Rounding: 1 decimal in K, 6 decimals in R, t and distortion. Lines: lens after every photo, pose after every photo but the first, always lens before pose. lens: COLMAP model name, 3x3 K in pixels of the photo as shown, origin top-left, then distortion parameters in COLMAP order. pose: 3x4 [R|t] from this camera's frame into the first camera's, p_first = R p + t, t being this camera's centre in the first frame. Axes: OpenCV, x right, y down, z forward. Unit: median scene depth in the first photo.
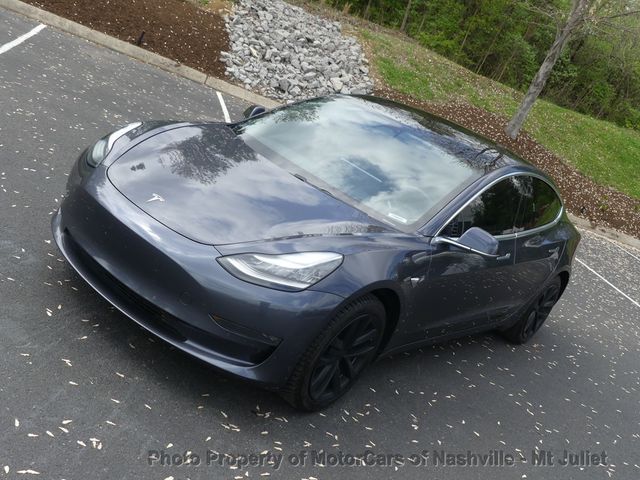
lens RADIAL K [[723.7, 0, 321.6], [0, 723.7, 238.8], [0, 0, 1]] dist [0.000274, 0.000000]
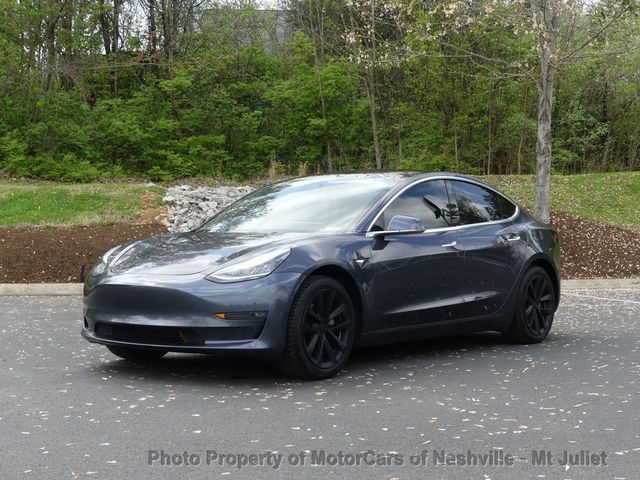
lens RADIAL K [[1148.5, 0, 317.2], [0, 1148.5, 239.3], [0, 0, 1]] dist [0.049373, 0.000000]
pose [[0.923774, -0.382890, 0.006002, 0.016196], [0.368953, 0.885734, -0.281690, 0.153010], [0.102540, 0.262432, 0.959487, -0.263635]]
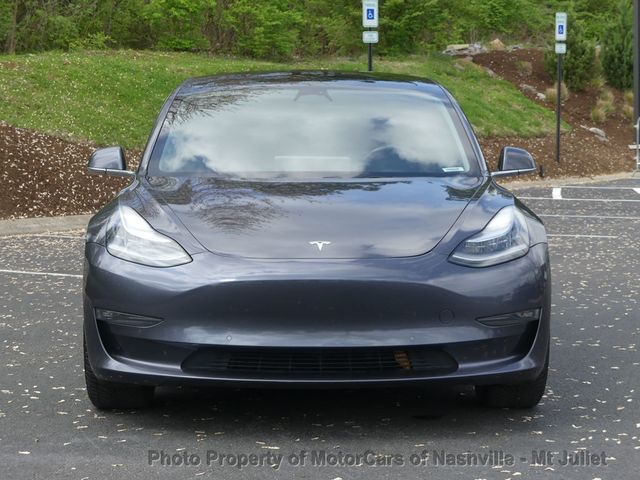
lens RADIAL K [[1610.4, 0, 323.7], [0, 1610.4, 240.9], [0, 0, 1]] dist [-0.054147, 0.000000]
pose [[0.713497, -0.424543, 0.557392, -0.294241], [0.469482, 0.880206, 0.069451, -0.043711], [-0.520105, 0.212133, 0.827339, -0.114980]]
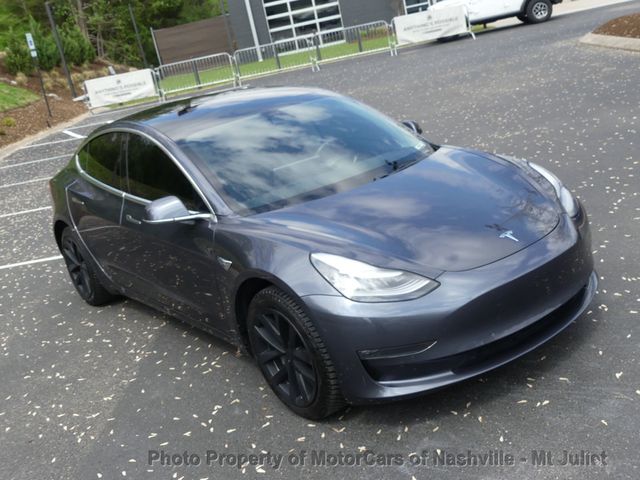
lens RADIAL K [[723.7, 0, 326.2], [0, 723.7, 234.3], [0, 0, 1]] dist [0.000274, 0.000000]
pose [[0.138112, -0.654748, 0.743122, -0.241995], [0.523334, 0.685257, 0.506502, -0.167143], [-0.840861, 0.318947, 0.437294, 0.187392]]
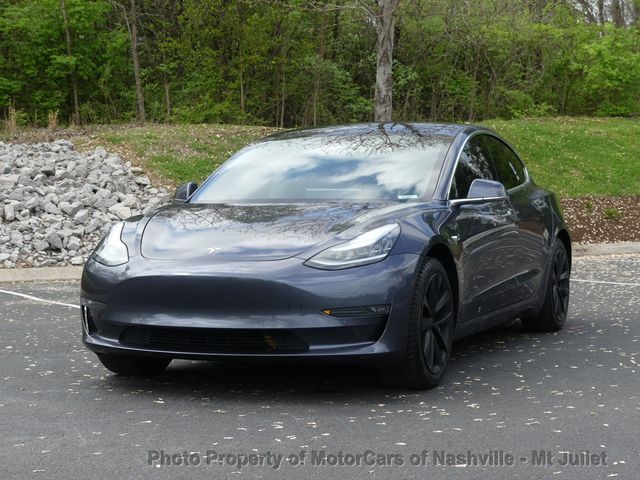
lens RADIAL K [[1391.8, 0, 322.6], [0, 1391.8, 239.1], [0, 0, 1]] dist [-0.008009, 0.000000]
pose [[0.880476, -0.401118, 0.252717, -0.143154], [0.444303, 0.884118, -0.144677, 0.069881], [-0.165399, 0.239667, 0.956662, -0.228227]]
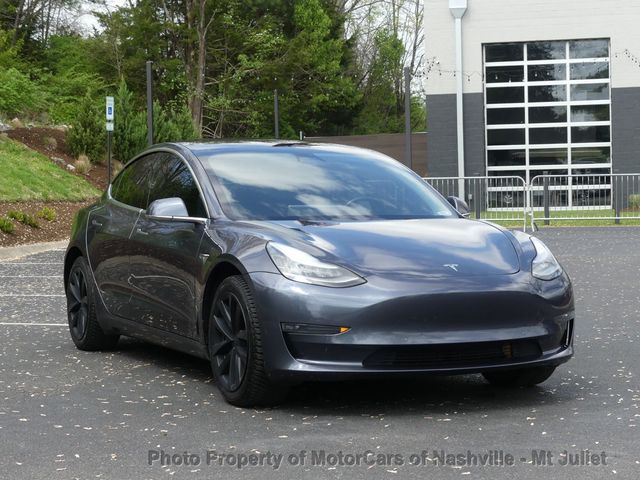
lens RADIAL K [[1391.8, 0, 315.5], [0, 1391.8, 240.5], [0, 0, 1]] dist [-0.008009, 0.000000]
pose [[0.413069, -0.411763, 0.812296, -0.473141], [0.429864, 0.874488, 0.224695, -0.153271], [-0.802864, 0.256363, 0.538226, 0.012300]]
